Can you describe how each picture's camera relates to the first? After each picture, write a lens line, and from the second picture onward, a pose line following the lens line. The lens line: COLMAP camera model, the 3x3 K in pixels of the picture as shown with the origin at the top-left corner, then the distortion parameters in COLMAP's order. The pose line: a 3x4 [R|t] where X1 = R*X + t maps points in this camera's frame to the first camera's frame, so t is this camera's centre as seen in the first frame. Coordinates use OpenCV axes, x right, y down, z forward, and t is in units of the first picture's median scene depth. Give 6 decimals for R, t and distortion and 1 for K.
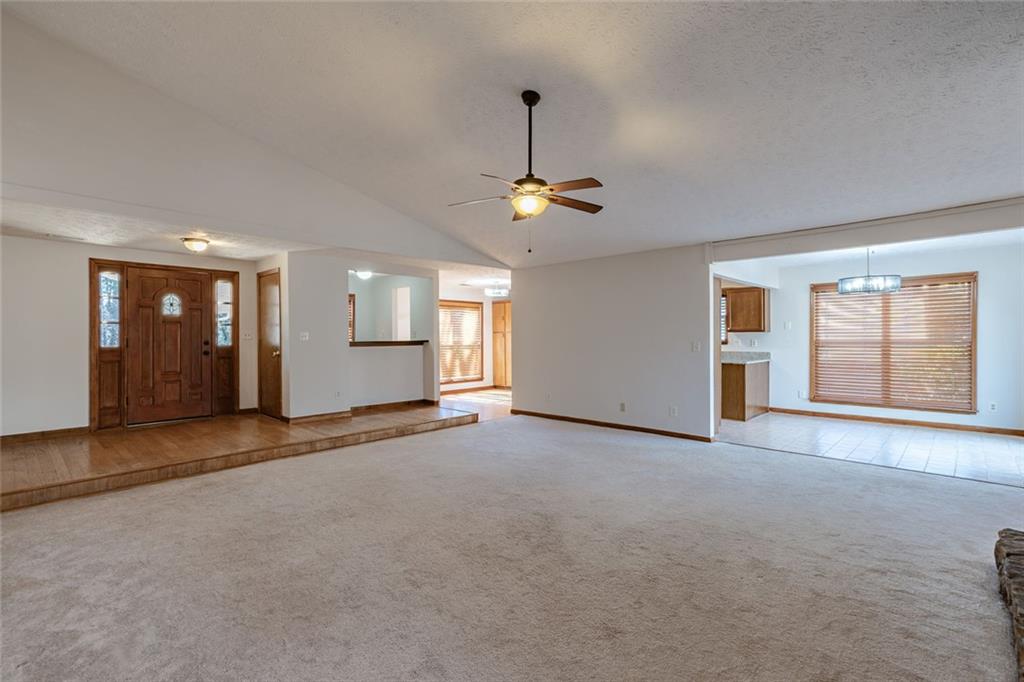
lens RADIAL K [[467.5, 0, 491.2], [0, 467.5, 342.6], [0, 0, 1]] dist [0.003223, 0.004228]
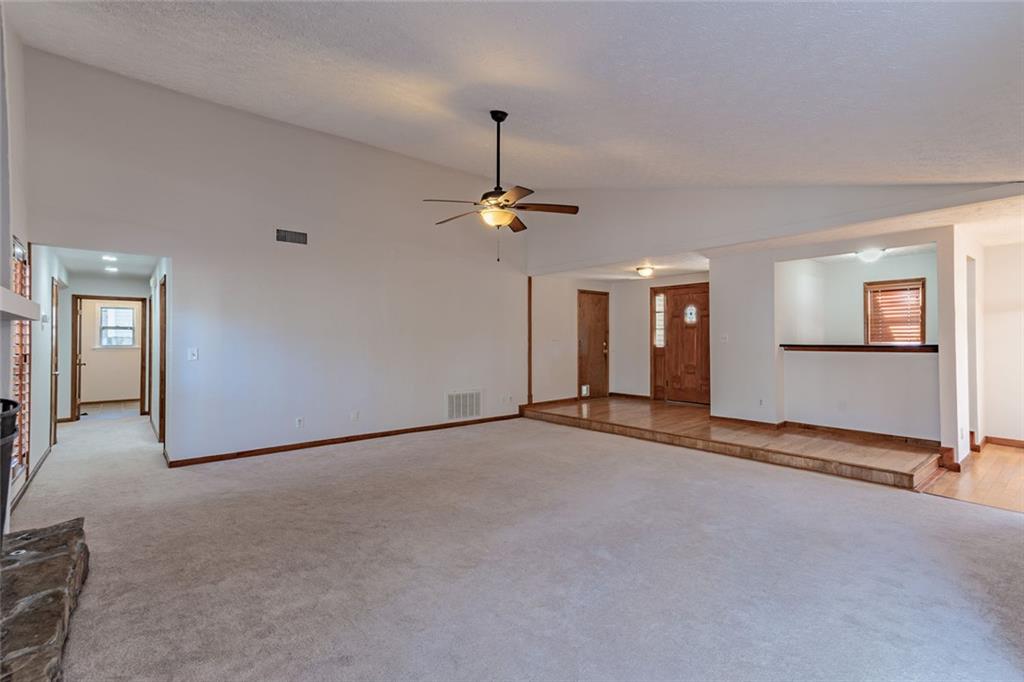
lens RADIAL K [[467.5, 0, 522.1], [0, 467.5, 335.3], [0, 0, 1]] dist [0.003223, 0.004228]
pose [[-0.079826, -0.004404, -0.996799, 0.713399], [-0.005946, 0.999975, -0.003942, -0.015565], [0.996791, 0.005612, -0.079850, 0.703460]]
